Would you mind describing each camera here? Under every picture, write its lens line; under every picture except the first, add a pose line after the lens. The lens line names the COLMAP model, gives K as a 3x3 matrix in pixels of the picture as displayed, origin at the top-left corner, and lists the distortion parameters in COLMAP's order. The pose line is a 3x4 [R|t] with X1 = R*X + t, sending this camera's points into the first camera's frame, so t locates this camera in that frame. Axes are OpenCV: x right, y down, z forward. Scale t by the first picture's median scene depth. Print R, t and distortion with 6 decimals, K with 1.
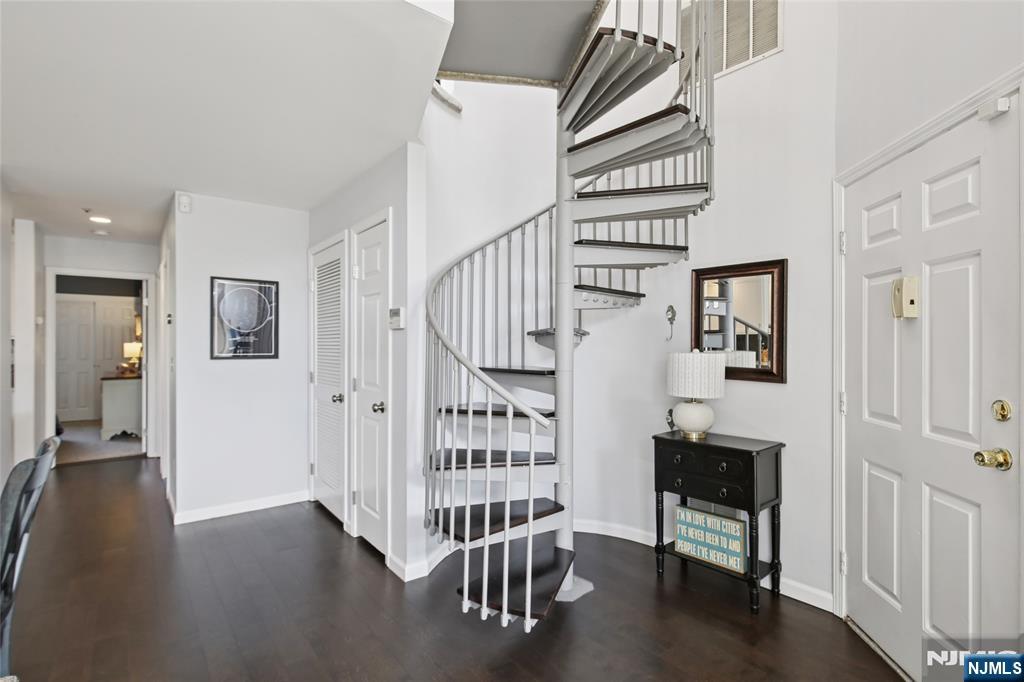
lens RADIAL K [[492.4, 0, 512.0], [0, 492.4, 341.0], [0, 0, 1]] dist [-0.009602, 0.000069]
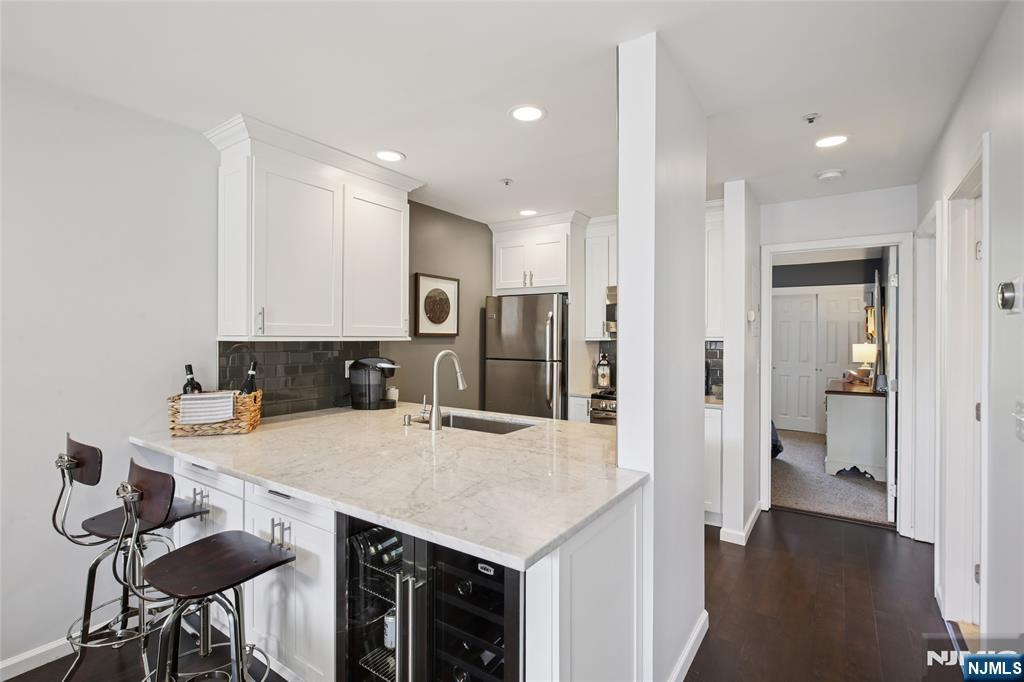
lens RADIAL K [[476.3, 0, 512.0], [0, 476.3, 341.0], [0, 0, 1]] dist [0.000231, 0.000084]
pose [[0.294334, 0.008134, -0.955668, -0.399044], [0.001054, 0.999960, 0.008836, -0.011043], [0.955702, -0.003608, 0.294314, 0.456805]]
